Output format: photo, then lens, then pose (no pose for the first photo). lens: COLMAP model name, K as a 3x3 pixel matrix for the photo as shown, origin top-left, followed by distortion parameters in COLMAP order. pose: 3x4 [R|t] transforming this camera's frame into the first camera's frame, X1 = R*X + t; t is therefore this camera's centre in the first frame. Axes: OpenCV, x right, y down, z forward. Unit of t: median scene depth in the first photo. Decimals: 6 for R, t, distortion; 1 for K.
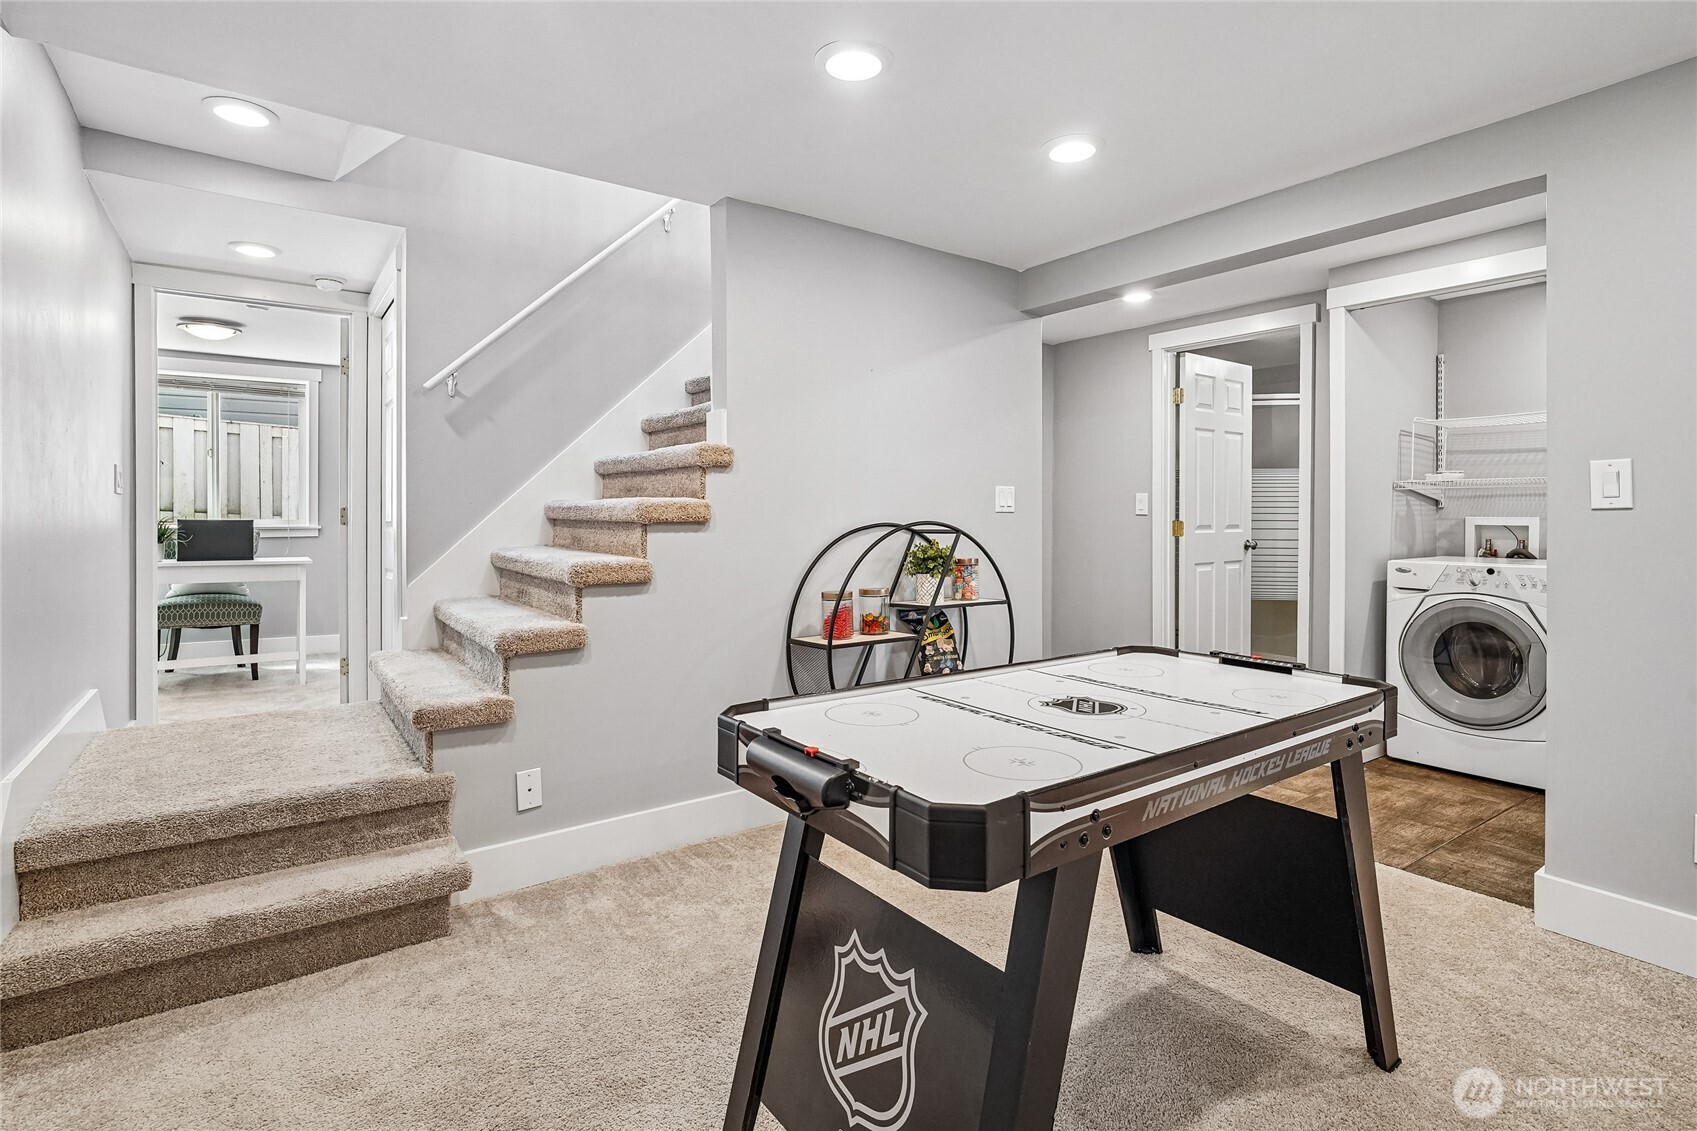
lens RADIAL K [[810.4, 0, 845.8], [0, 810.4, 521.3], [0, 0, 1]] dist [-0.001161, 0.000048]
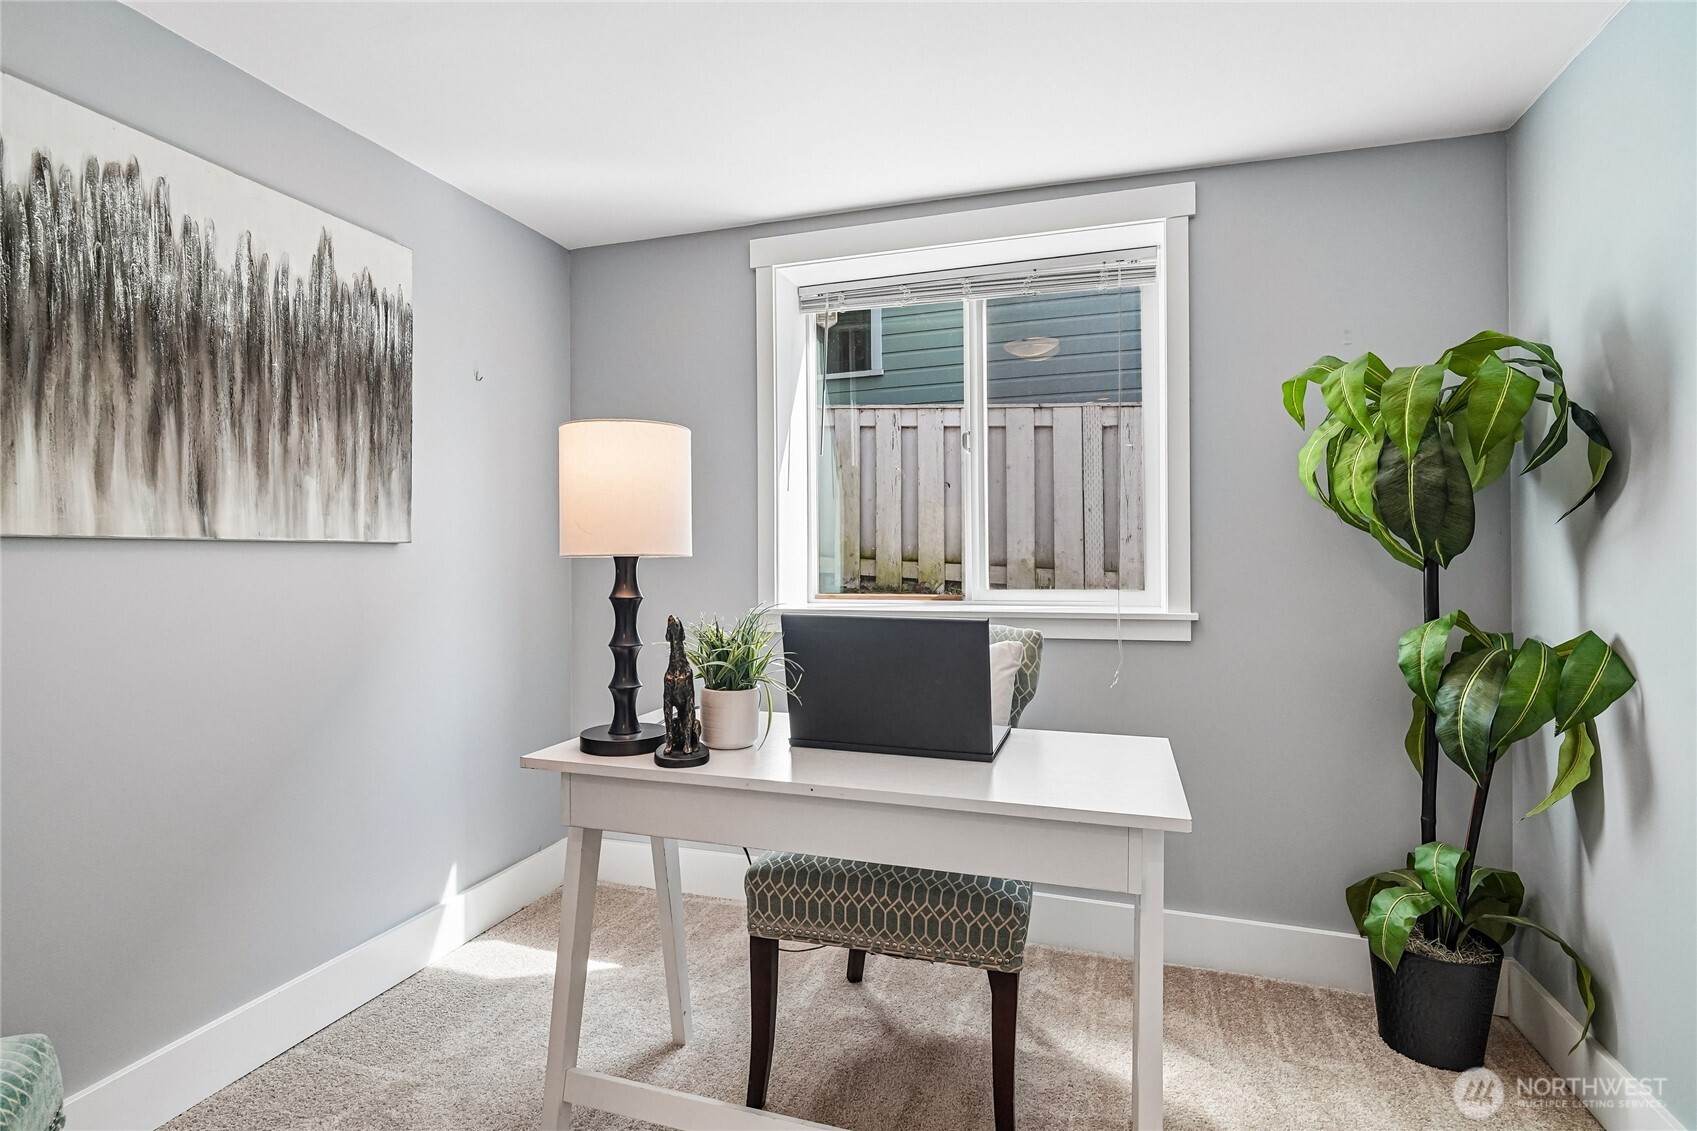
lens RADIAL K [[818.0, 0, 852.4], [0, 818.0, 550.7], [0, 0, 1]] dist [-0.010520, -0.000305]
pose [[0.585270, -0.012073, -0.810748, -0.522826], [-0.001235, 0.999875, -0.015781, -0.018920], [0.810837, 0.010237, 0.585182, 0.782253]]
